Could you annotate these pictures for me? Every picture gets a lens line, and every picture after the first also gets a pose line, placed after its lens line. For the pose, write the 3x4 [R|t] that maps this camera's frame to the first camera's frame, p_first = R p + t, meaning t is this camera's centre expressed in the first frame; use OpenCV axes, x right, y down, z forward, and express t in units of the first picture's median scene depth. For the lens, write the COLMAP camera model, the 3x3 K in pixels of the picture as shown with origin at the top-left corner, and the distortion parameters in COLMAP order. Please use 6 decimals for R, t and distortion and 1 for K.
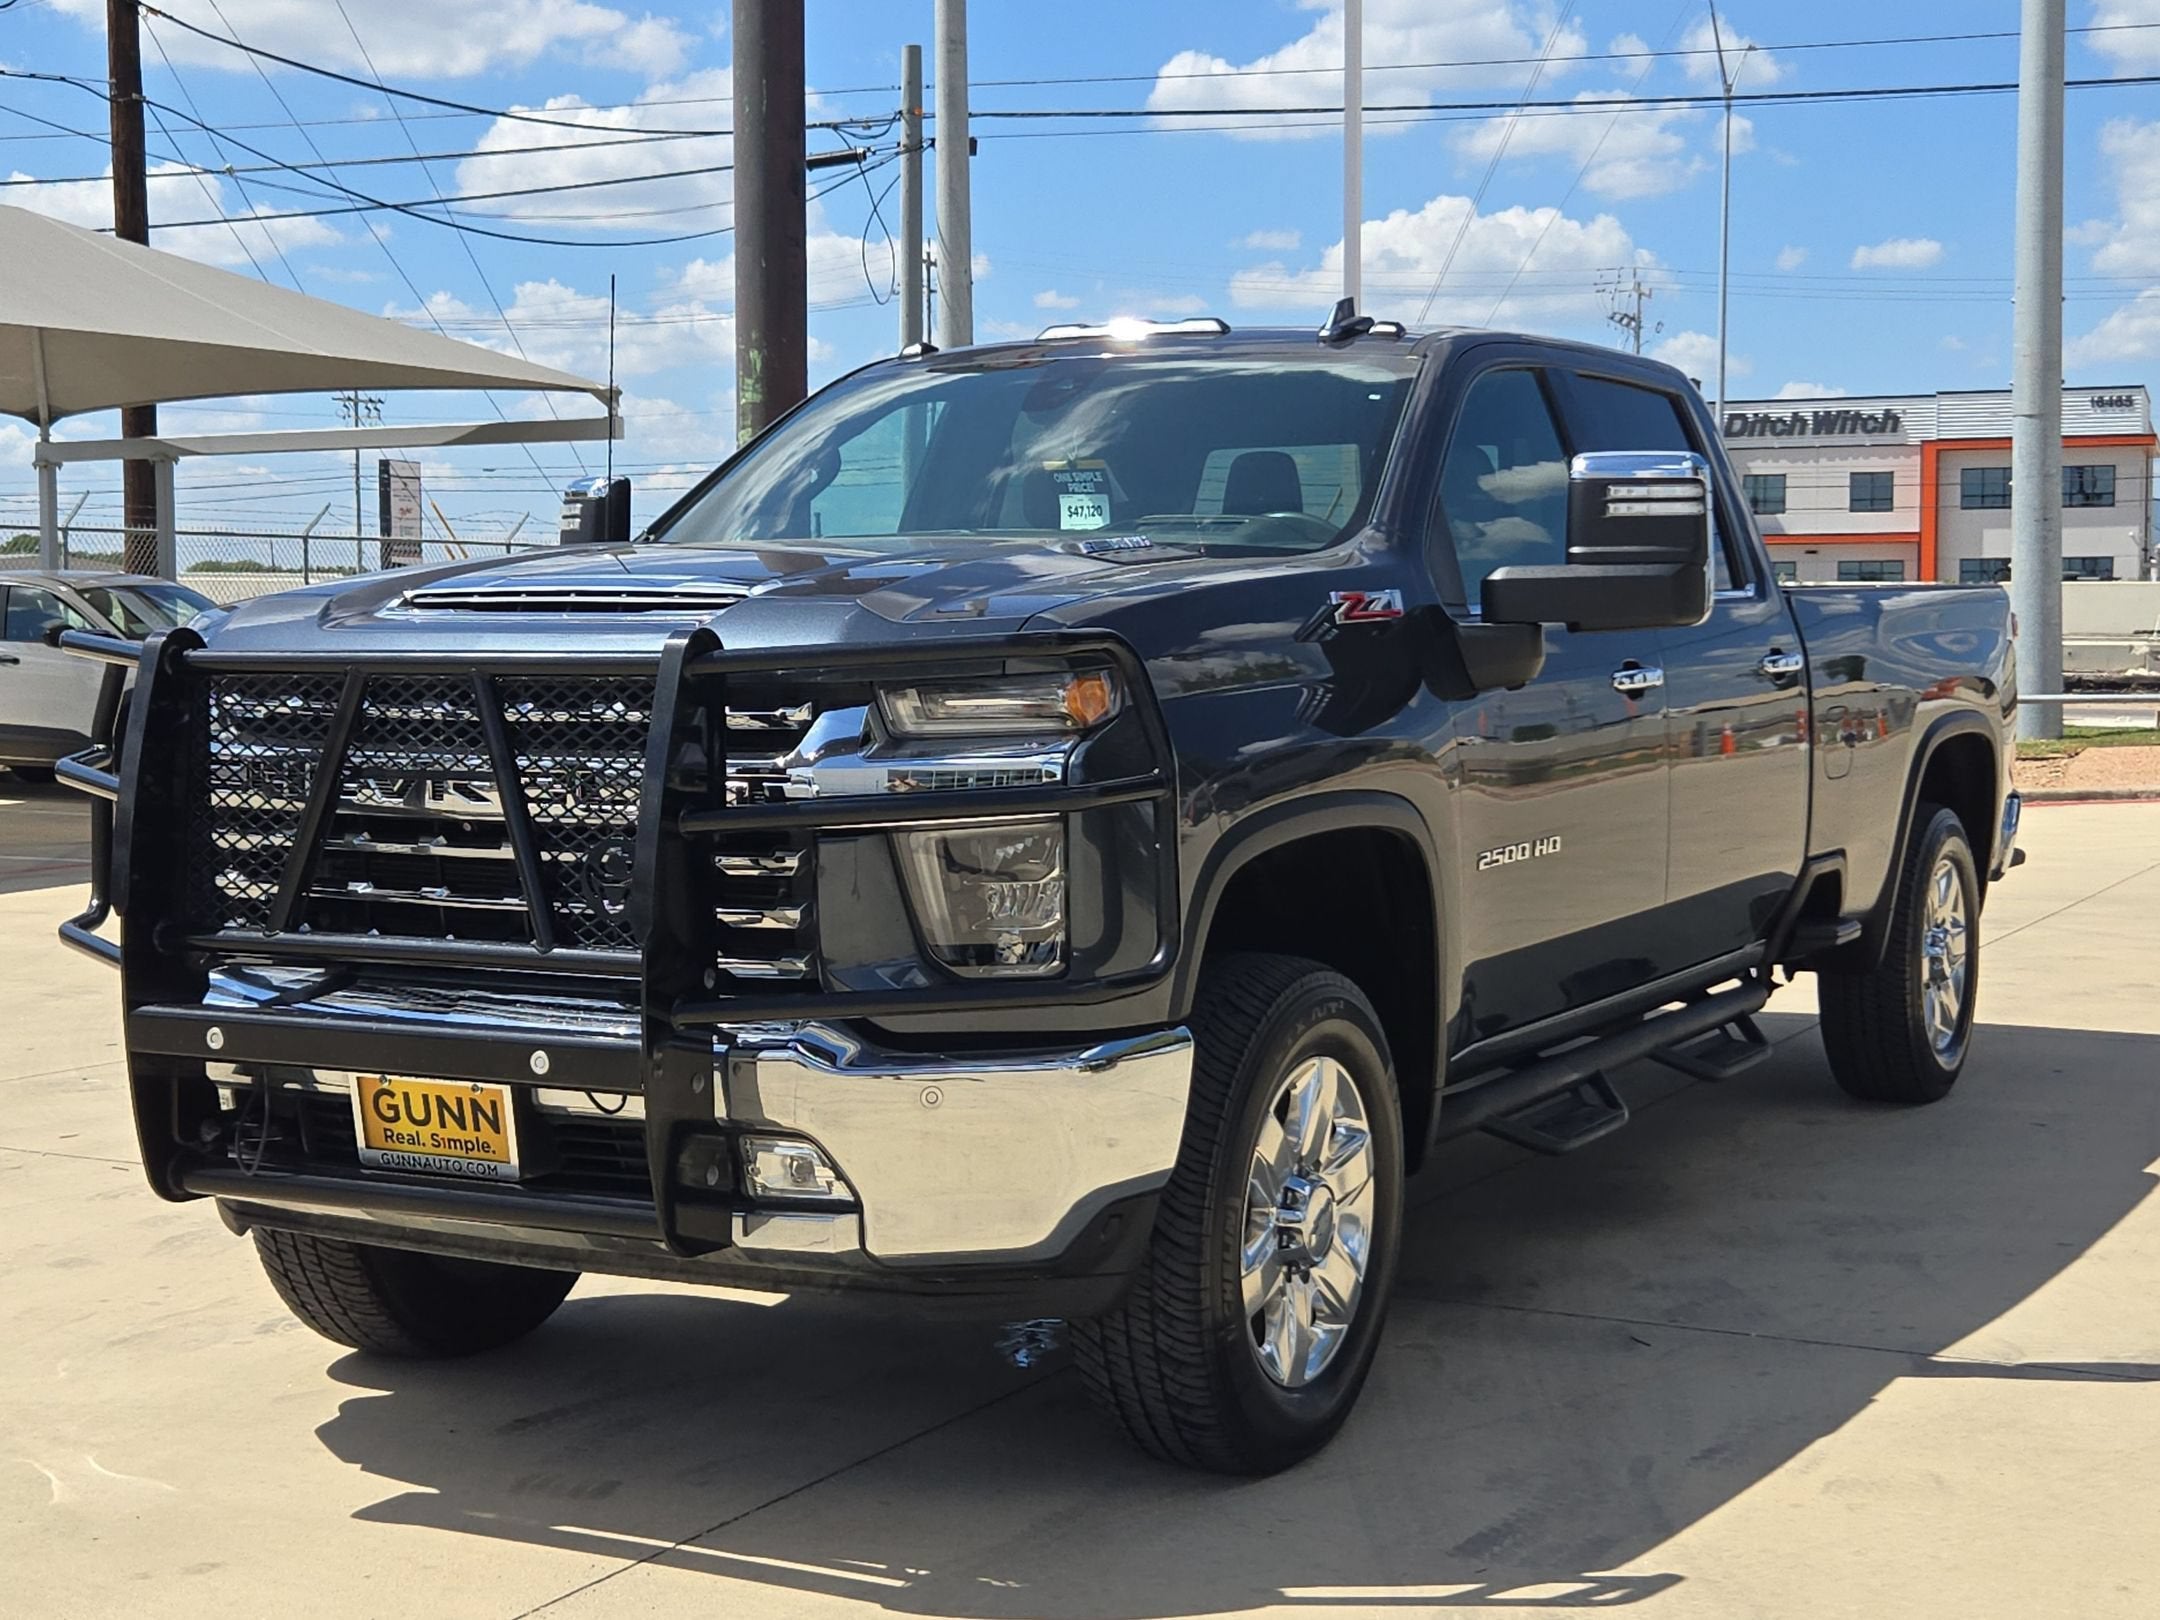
lens RADIAL K [[3267.9, 0, 1062.1], [0, 3267.9, 792.6], [0, 0, 1]] dist [0.071627, 0.000000]
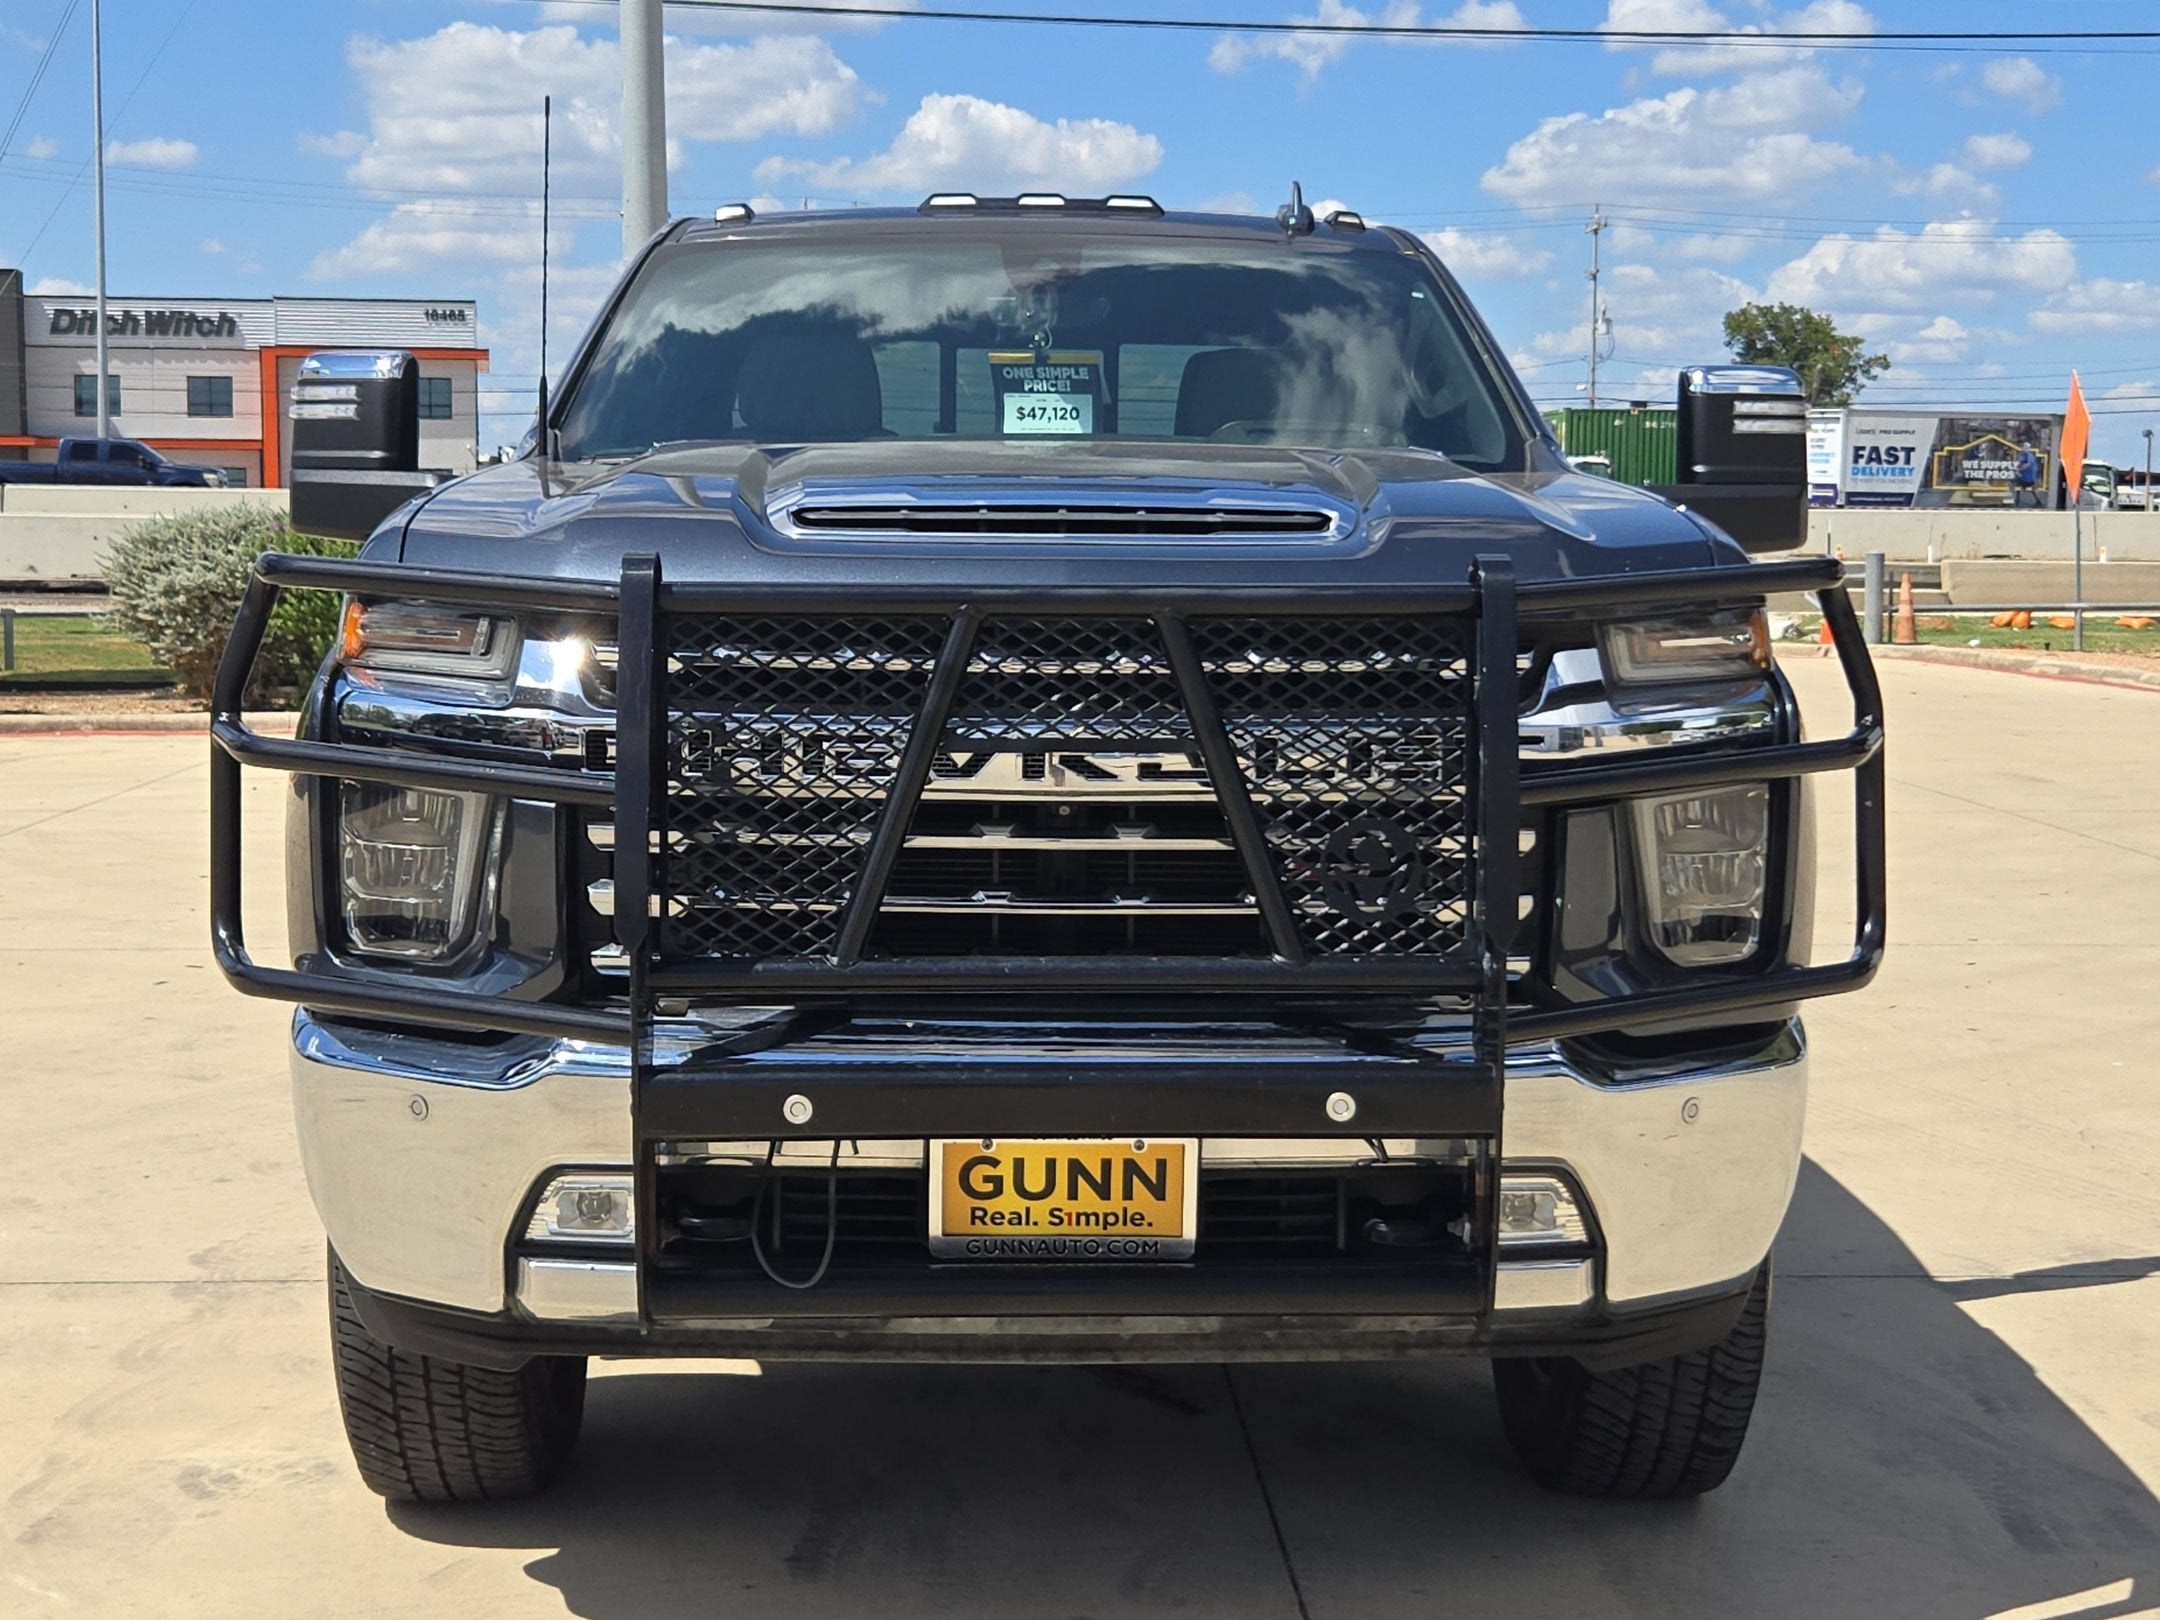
lens RADIAL K [[3267.9, 0, 1079.2], [0, 3267.9, 822.5], [0, 0, 1]] dist [0.071627, 0.000000]
pose [[0.862975, -0.039898, 0.503669, -0.508475], [0.021092, 0.998853, 0.042985, -0.017968], [-0.504806, -0.026472, 0.862827, 0.295047]]
